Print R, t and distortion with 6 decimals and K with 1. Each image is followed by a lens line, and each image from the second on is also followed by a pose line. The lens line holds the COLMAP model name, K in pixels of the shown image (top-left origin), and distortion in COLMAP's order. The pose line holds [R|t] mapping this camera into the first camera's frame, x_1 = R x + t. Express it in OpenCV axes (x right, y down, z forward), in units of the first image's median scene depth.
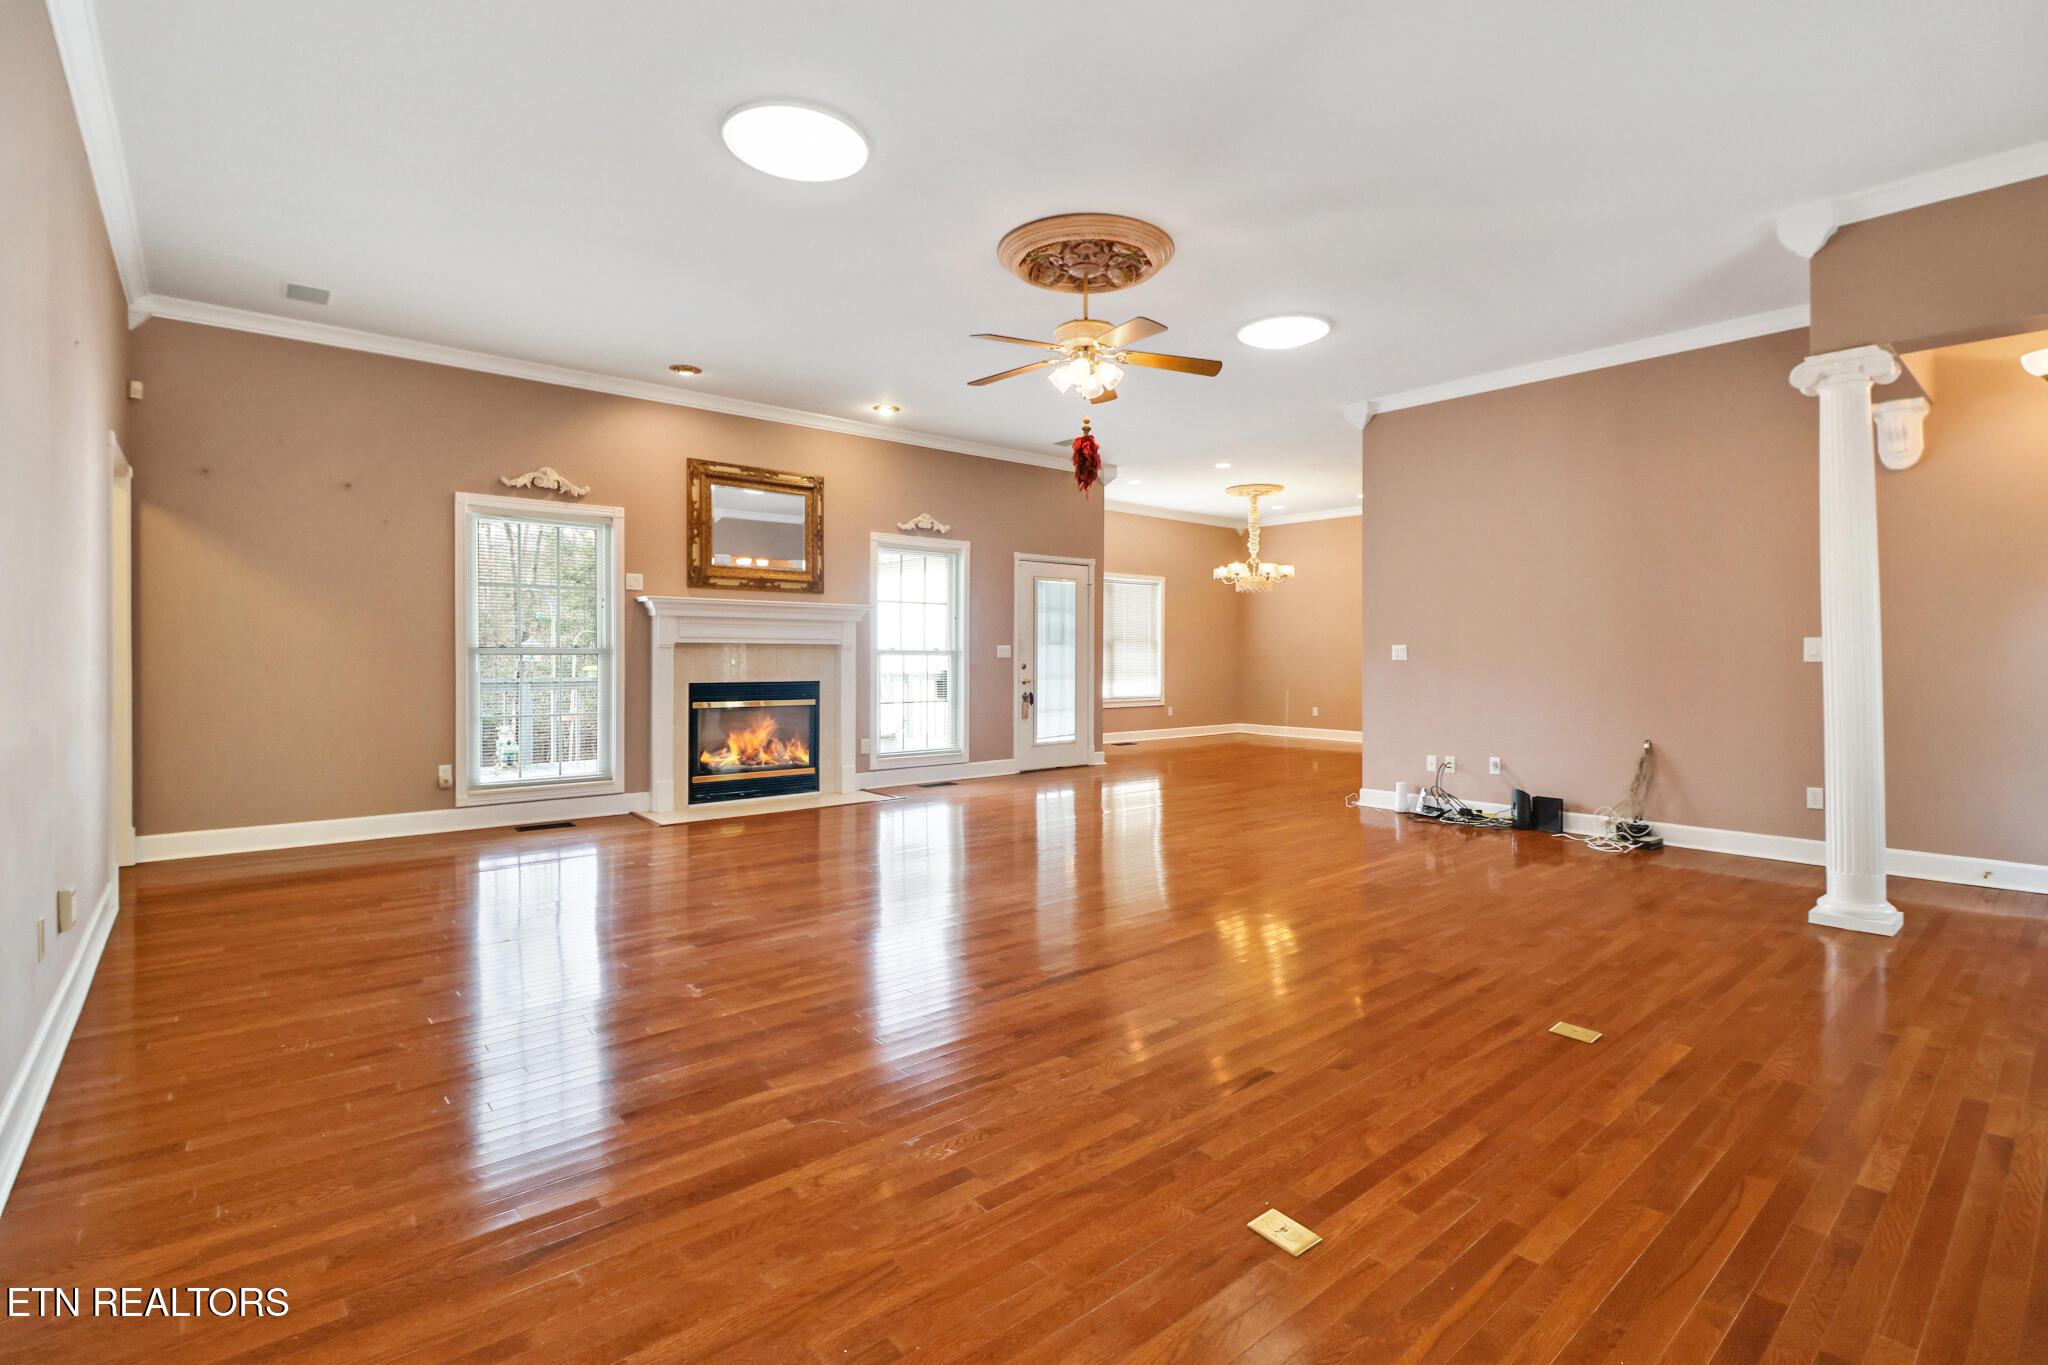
lens RADIAL K [[951.9, 0, 1033.0], [0, 951.9, 651.8], [0, 0, 1]] dist [0.000566, -0.007327]
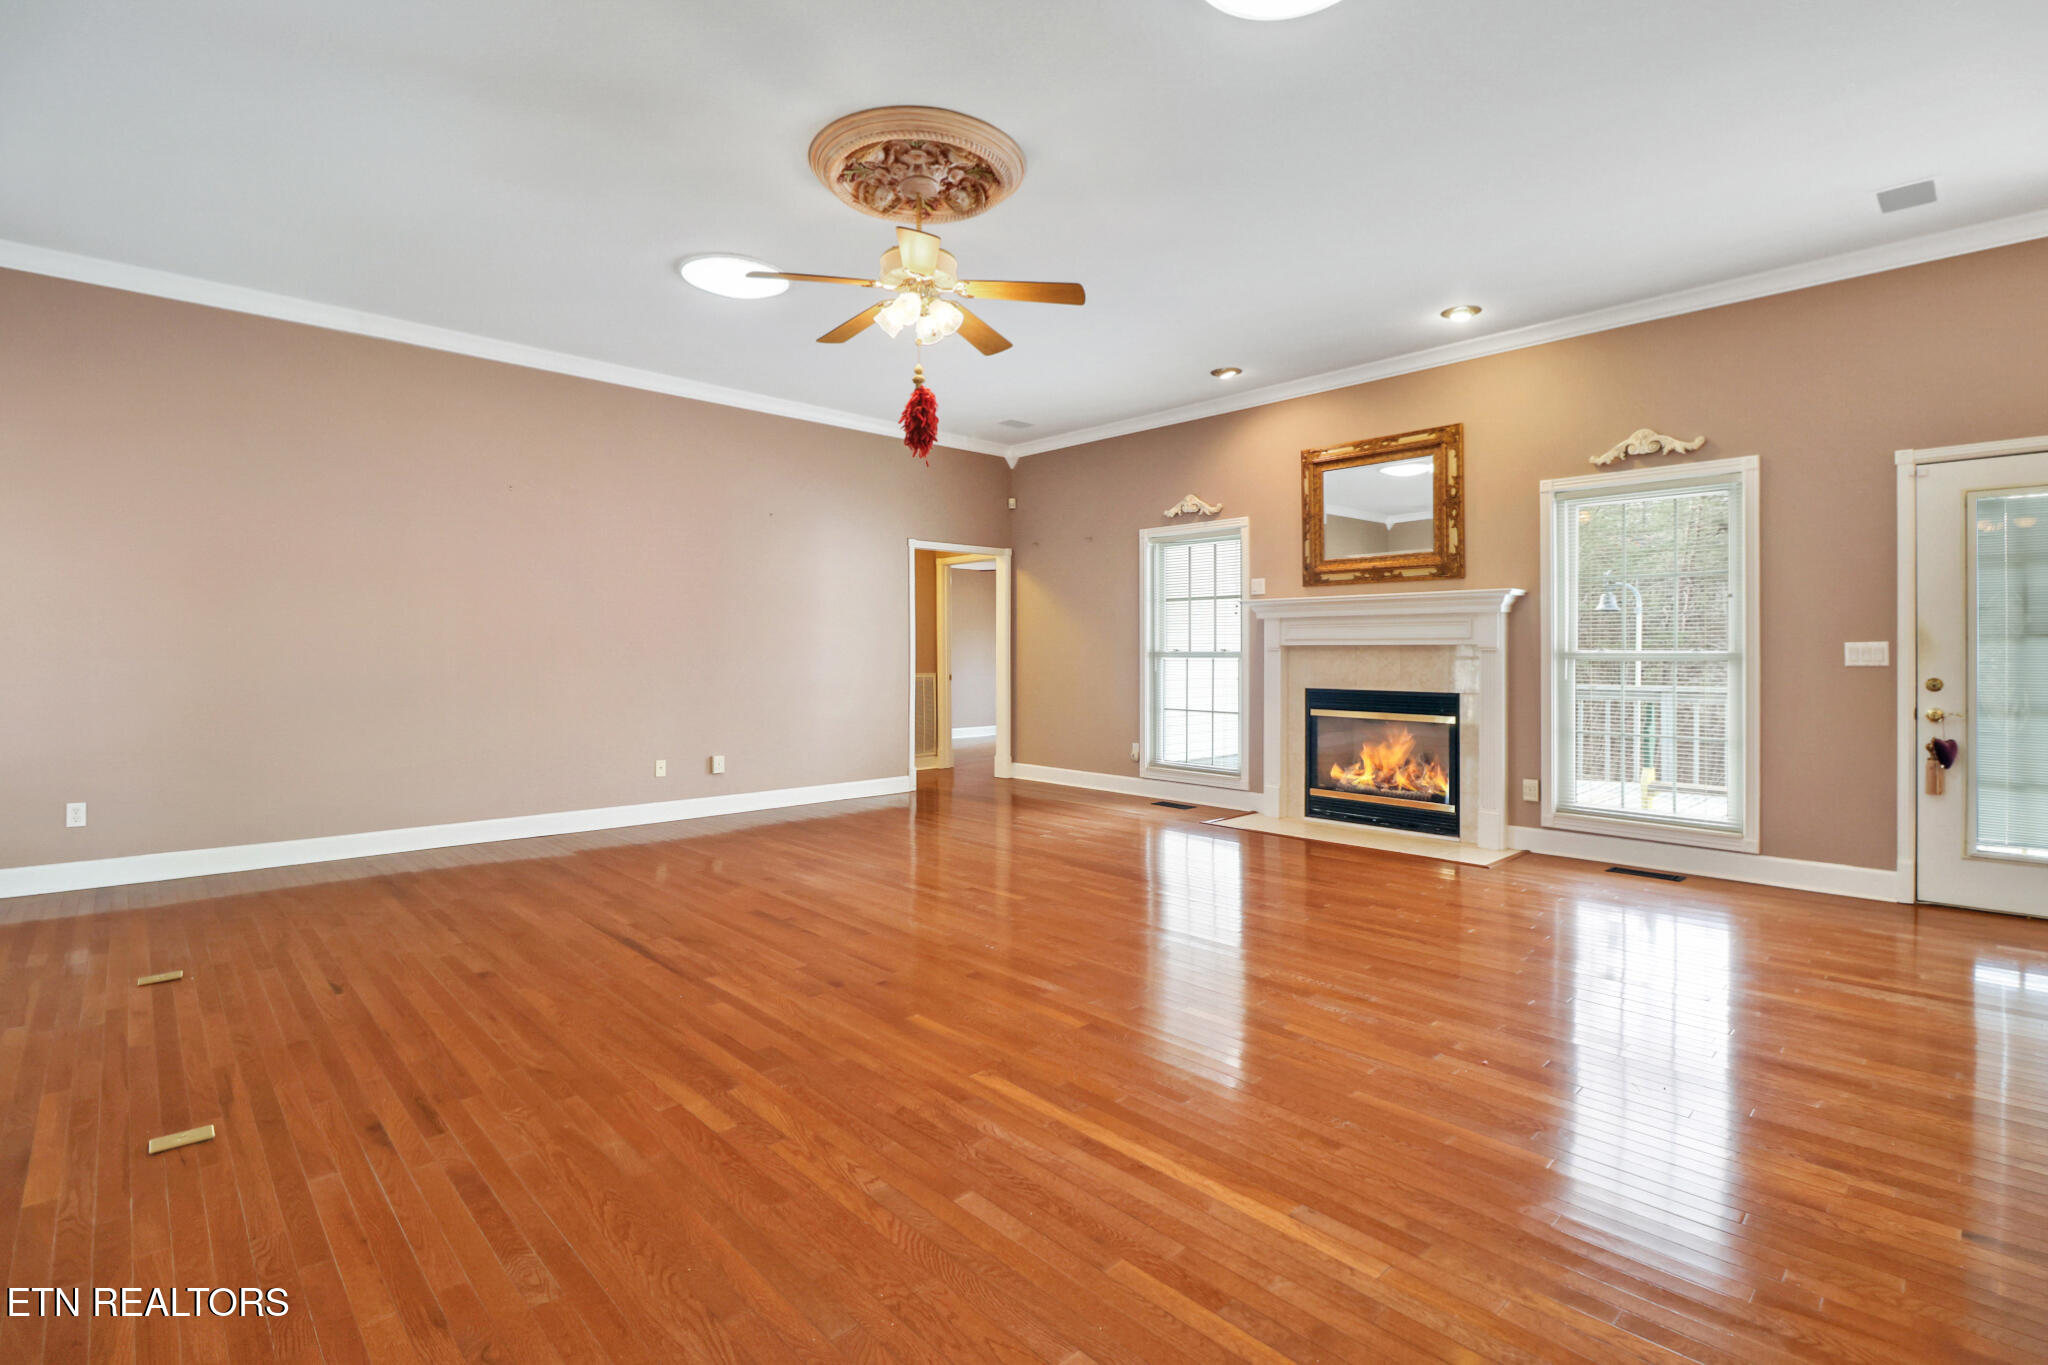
lens RADIAL K [[951.9, 0, 1033.0], [0, 951.9, 651.8], [0, 0, 1]] dist [0.000566, -0.007327]
pose [[0.045744, -0.004387, -0.998944, 0.566307], [0.001647, 0.999989, -0.004316, 0.000422], [0.998952, -0.001448, 0.045751, 0.681922]]
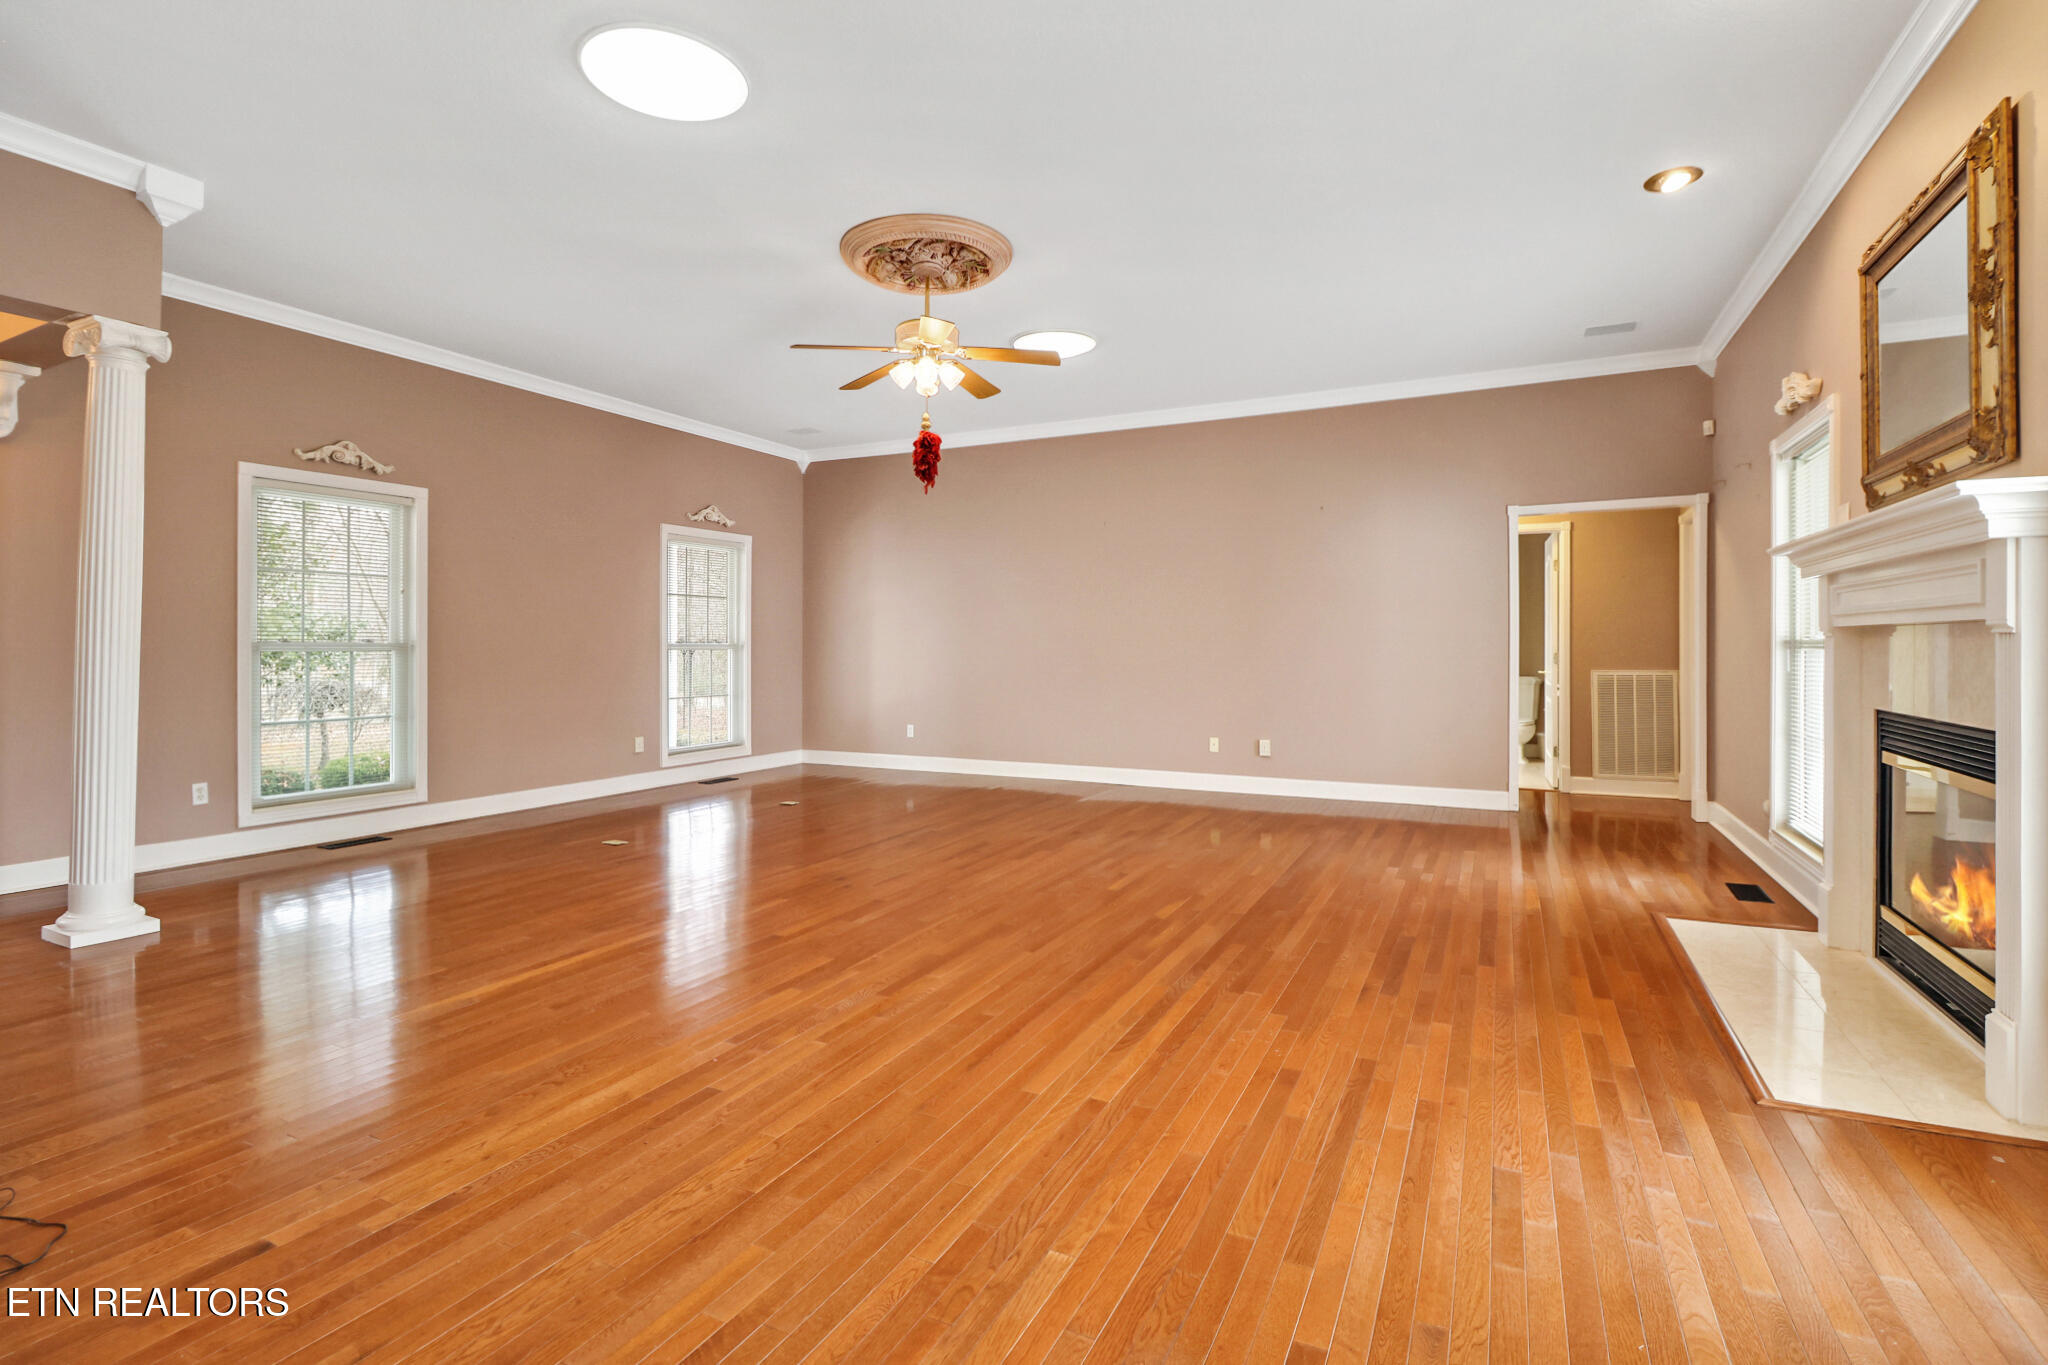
lens RADIAL K [[951.9, 0, 1033.0], [0, 951.9, 651.8], [0, 0, 1]] dist [0.000566, -0.007327]
pose [[-0.924541, 0.002873, -0.381072, 0.219891], [0.001850, 0.999994, 0.003050, 0.001173], [0.381078, 0.002115, -0.924540, 1.275174]]
